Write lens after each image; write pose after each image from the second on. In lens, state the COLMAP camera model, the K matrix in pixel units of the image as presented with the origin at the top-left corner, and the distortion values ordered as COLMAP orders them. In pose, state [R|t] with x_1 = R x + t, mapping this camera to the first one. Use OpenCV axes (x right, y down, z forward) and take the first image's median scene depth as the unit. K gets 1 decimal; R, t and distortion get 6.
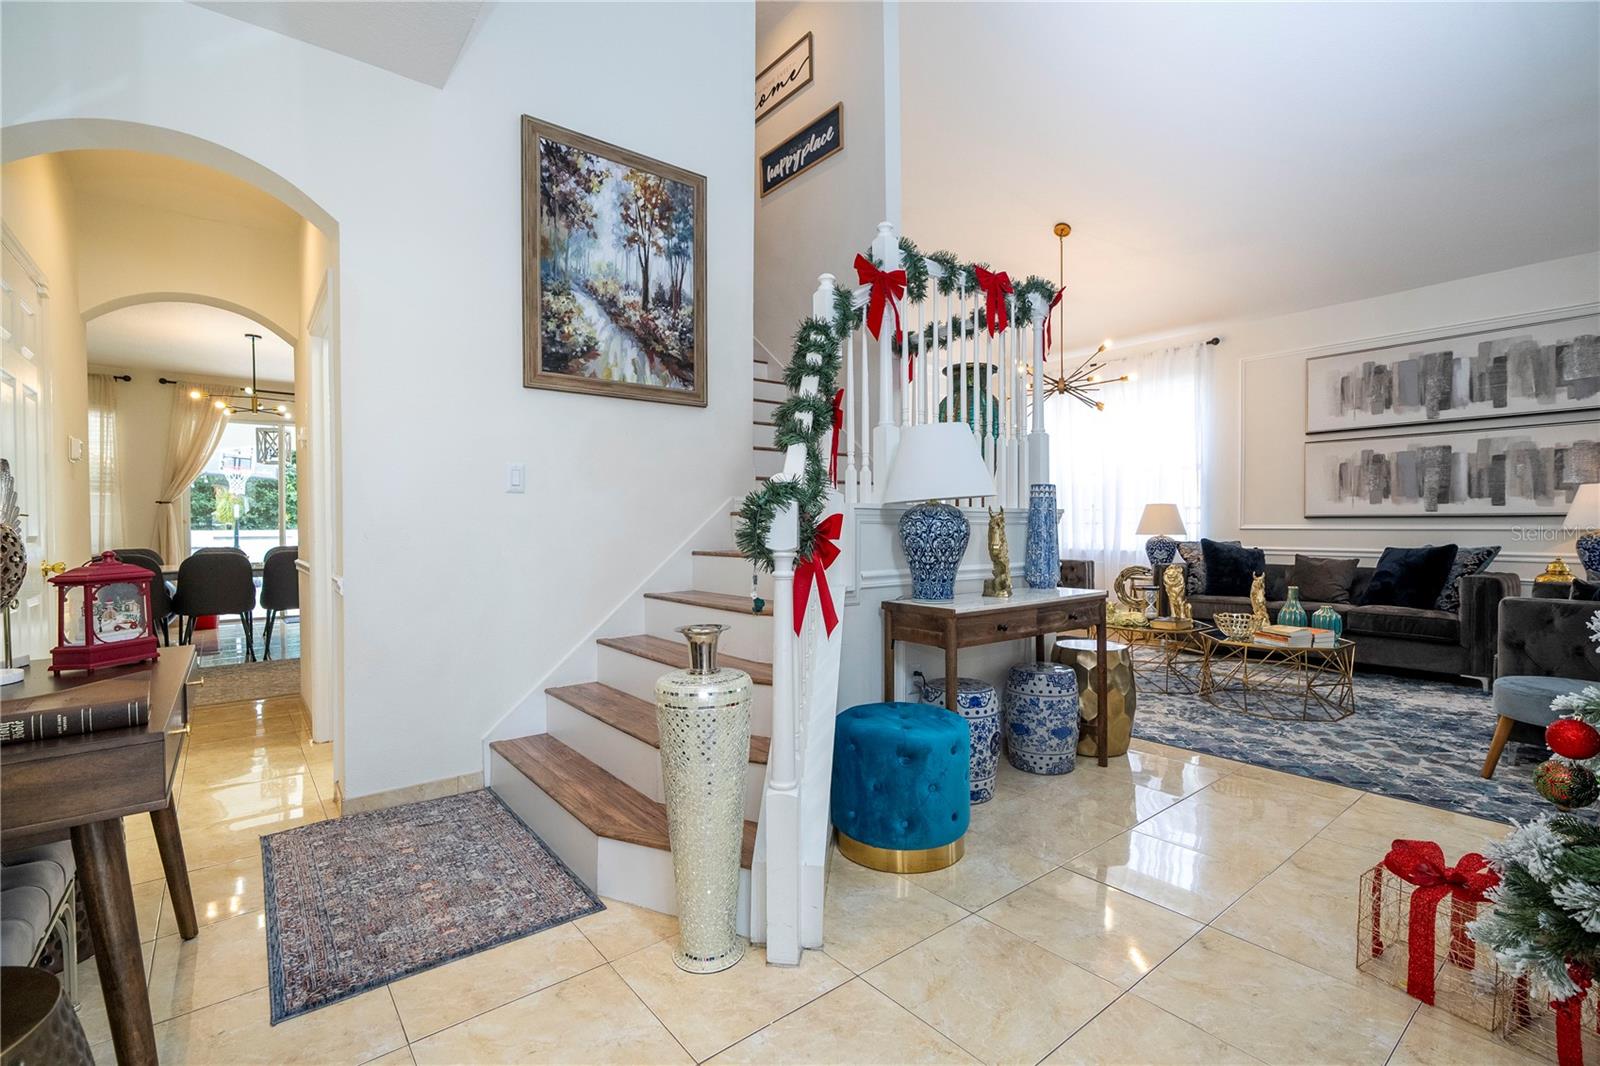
lens RADIAL K [[715.6, 0, 806.7], [0, 715.6, 531.7], [0, 0, 1]] dist [-0.007067, 0.004951]
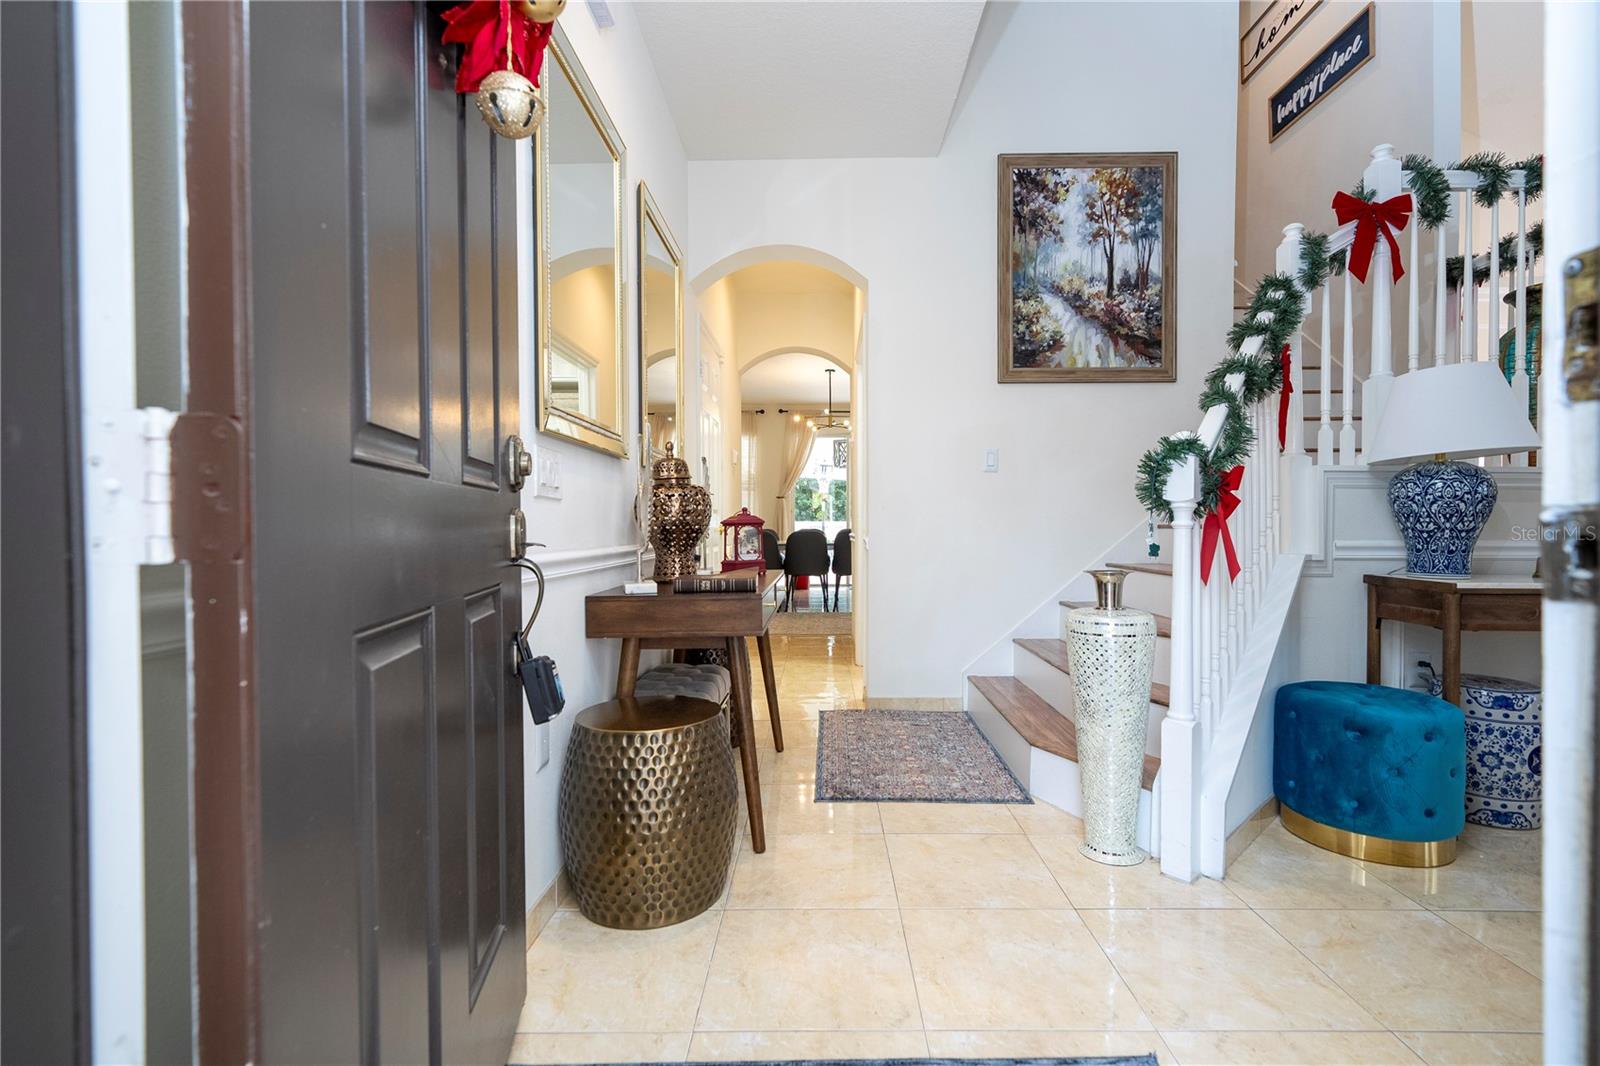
lens RADIAL K [[715.6, 0, 806.7], [0, 715.6, 531.7], [0, 0, 1]] dist [-0.007067, 0.004951]
pose [[0.764069, 0.012570, -0.645013, 0.139895], [-0.009593, 0.999921, 0.008123, 0.040914], [0.645064, -0.000019, 0.764129, -0.123766]]
